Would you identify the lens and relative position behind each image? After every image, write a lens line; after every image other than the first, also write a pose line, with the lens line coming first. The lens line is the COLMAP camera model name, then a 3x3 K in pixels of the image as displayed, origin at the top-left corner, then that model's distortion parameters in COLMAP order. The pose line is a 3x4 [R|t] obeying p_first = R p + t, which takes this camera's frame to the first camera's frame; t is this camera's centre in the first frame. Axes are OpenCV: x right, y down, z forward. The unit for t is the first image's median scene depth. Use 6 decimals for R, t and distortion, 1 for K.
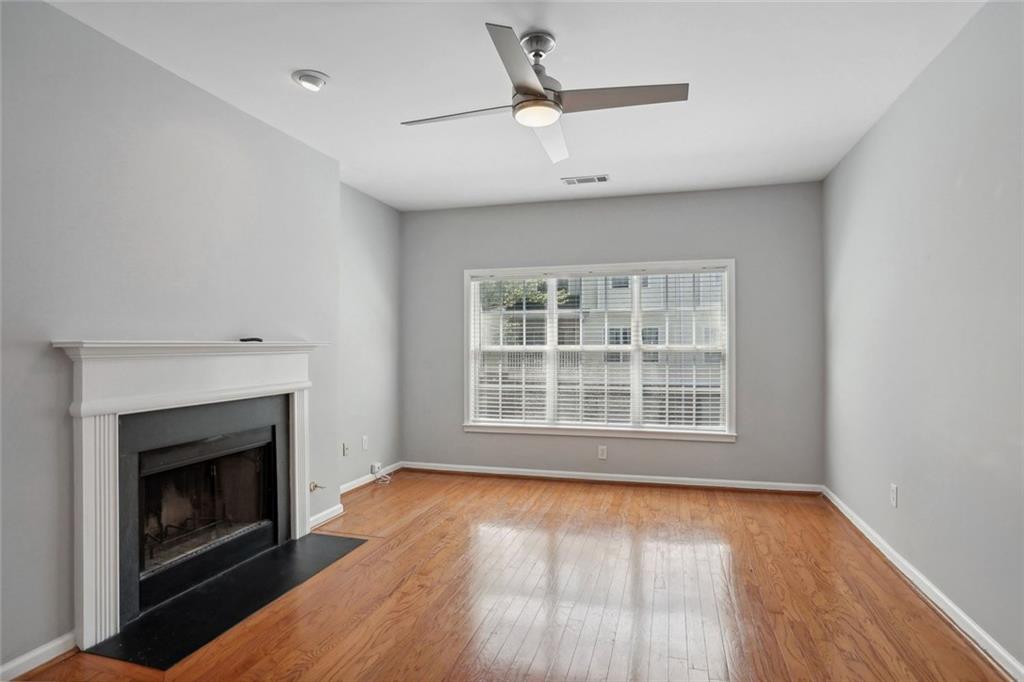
lens RADIAL K [[532.9, 0, 512.6], [0, 532.9, 346.7], [0, 0, 1]] dist [-0.026110, 0.023523]
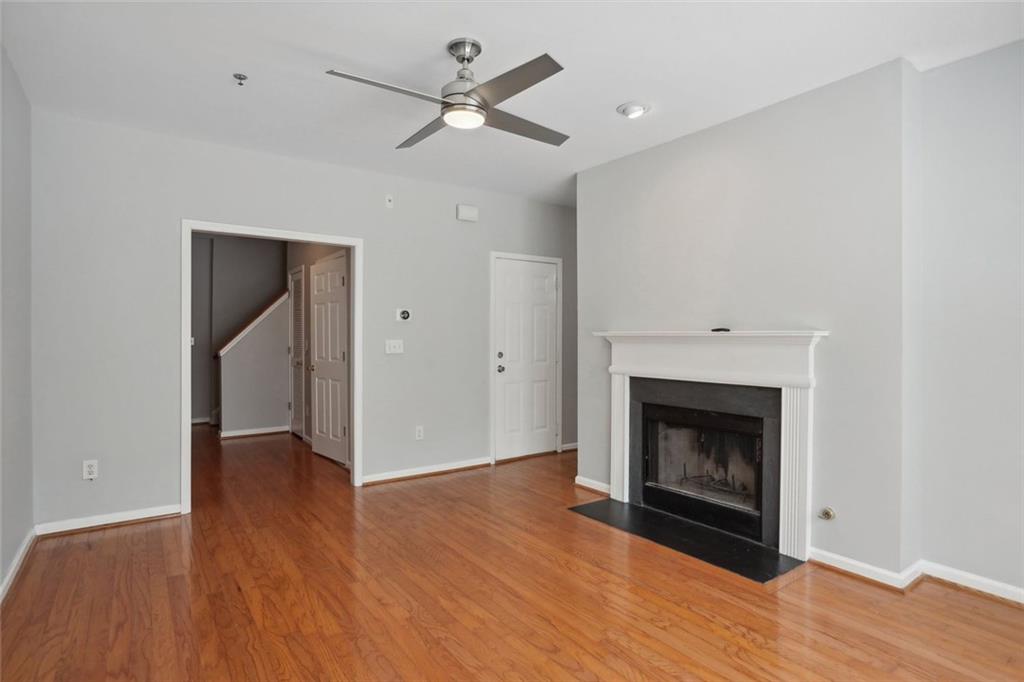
lens RADIAL K [[491.1, 0, 485.1], [0, 491.1, 345.6], [0, 0, 1]] dist [-0.000116, 0.000561]
pose [[-0.614589, 0.015949, -0.788686, 0.411681], [0.001653, 0.999819, 0.018931, -0.000683], [0.788846, 0.010331, -0.614505, 0.847417]]
